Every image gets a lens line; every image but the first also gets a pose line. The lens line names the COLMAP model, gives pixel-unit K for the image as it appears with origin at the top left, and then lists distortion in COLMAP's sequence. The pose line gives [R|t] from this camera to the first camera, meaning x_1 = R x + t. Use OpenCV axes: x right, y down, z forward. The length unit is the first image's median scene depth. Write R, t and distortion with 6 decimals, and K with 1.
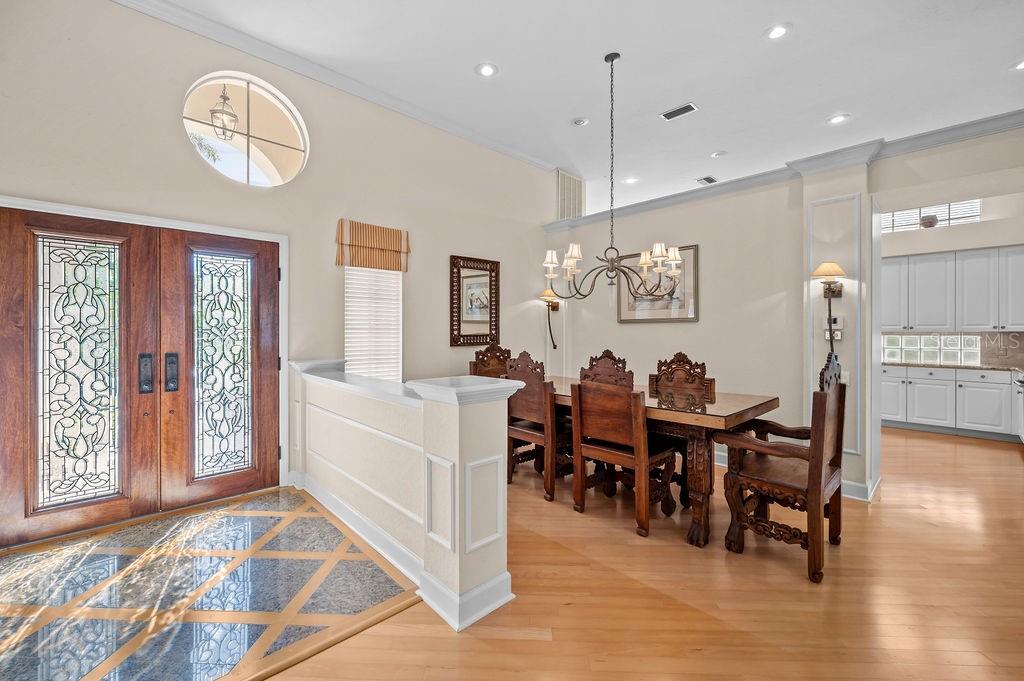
lens RADIAL K [[418.0, 0, 512.4], [0, 418.0, 333.1], [0, 0, 1]] dist [-0.003544, 0.000565]
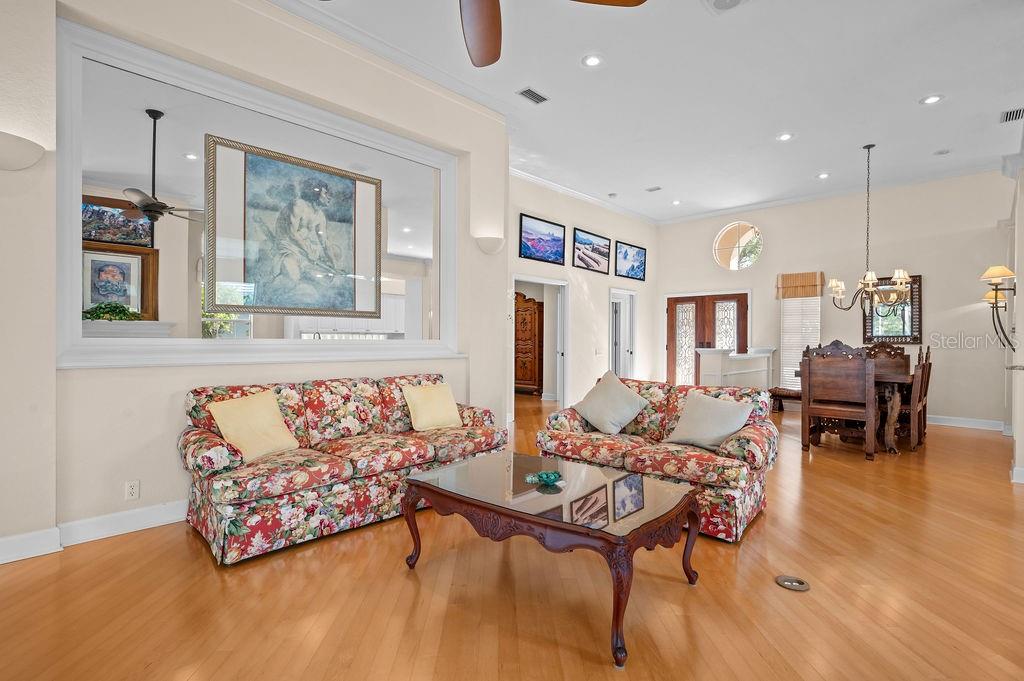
lens RADIAL K [[493.0, 0, 512.7], [0, 493.0, 341.6], [0, 0, 1]] dist [0.002826, 0.000246]
pose [[0.059975, 0.001834, -0.998198, 1.748825], [-0.010641, 0.999943, 0.001198, 0.041339], [0.998143, 0.010550, 0.059991, -0.332011]]
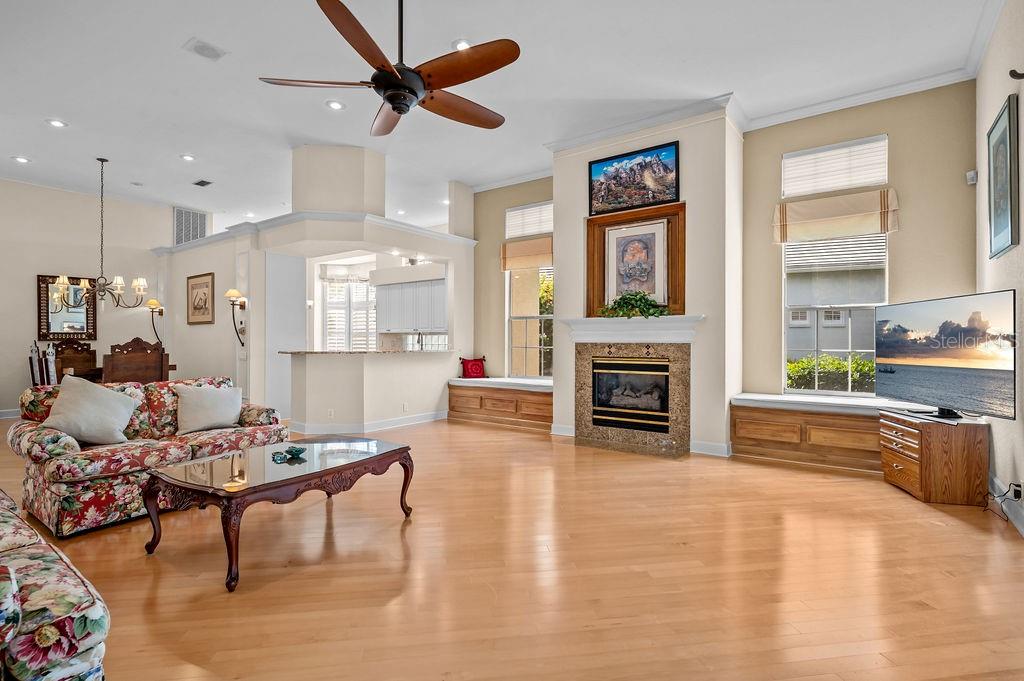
lens RADIAL K [[493.0, 0, 502.9], [0, 493.0, 342.3], [0, 0, 1]] dist [0.002826, 0.000246]
pose [[0.985364, -0.000904, 0.170461, 1.318648], [0.000650, 0.999999, 0.001541, 0.043055], [-0.170462, -0.001407, 0.985363, -1.051351]]
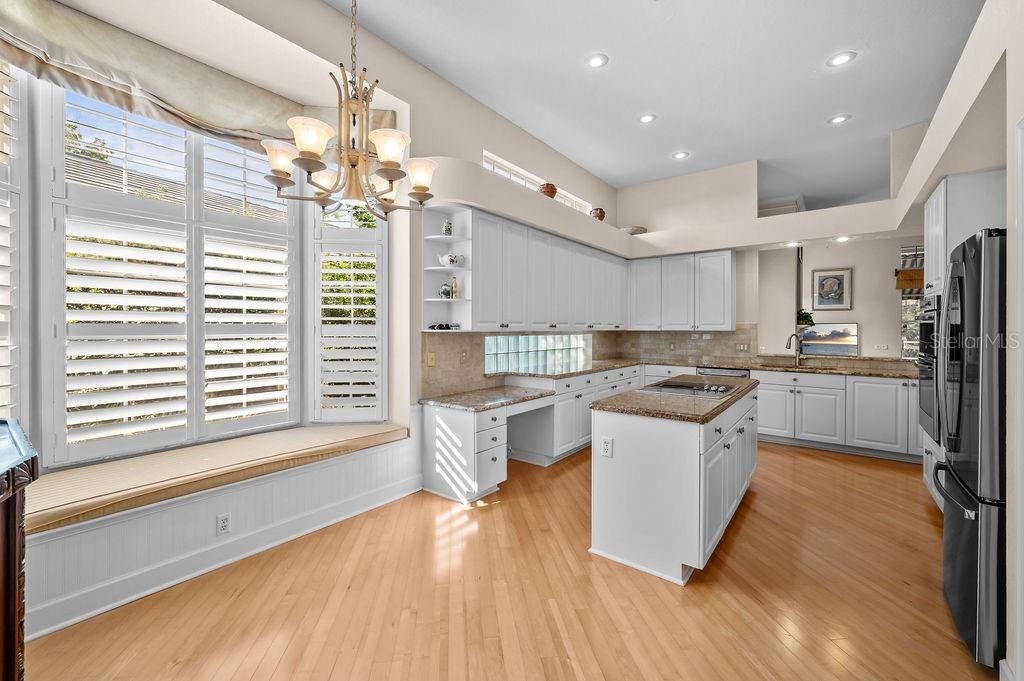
lens RADIAL K [[418.0, 0, 505.5], [0, 418.0, 327.7], [0, 0, 1]] dist [-0.003544, 0.000565]
pose [[-0.141296, -0.004380, 0.989958, 0.123826], [0.000814, 0.999989, 0.004540, -0.023650], [-0.989967, 0.001448, -0.141291, 2.065909]]
